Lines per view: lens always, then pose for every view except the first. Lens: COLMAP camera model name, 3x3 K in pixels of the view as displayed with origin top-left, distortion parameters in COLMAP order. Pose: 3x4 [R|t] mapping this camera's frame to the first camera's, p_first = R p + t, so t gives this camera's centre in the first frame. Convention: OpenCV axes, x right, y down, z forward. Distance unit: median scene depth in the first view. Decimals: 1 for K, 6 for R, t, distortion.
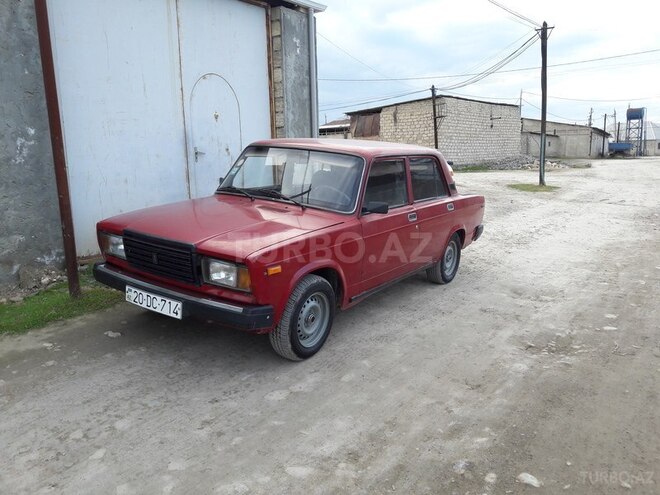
lens RADIAL K [[529.7, 0, 332.1], [0, 529.7, 255.2], [0, 0, 1]] dist [0.082905, -0.137874]
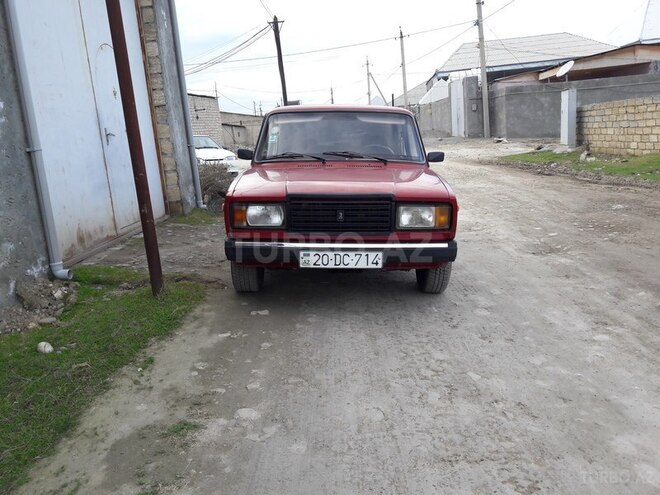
lens RADIAL K [[530.2, 0, 330.0], [0, 530.2, 247.5], [0, 0, 1]] dist [0.147656, -0.288695]
pose [[0.829599, -0.164356, 0.533622, -0.614099], [0.168035, 0.984881, 0.042108, 0.013451], [-0.532476, 0.054734, 0.844674, 0.119278]]
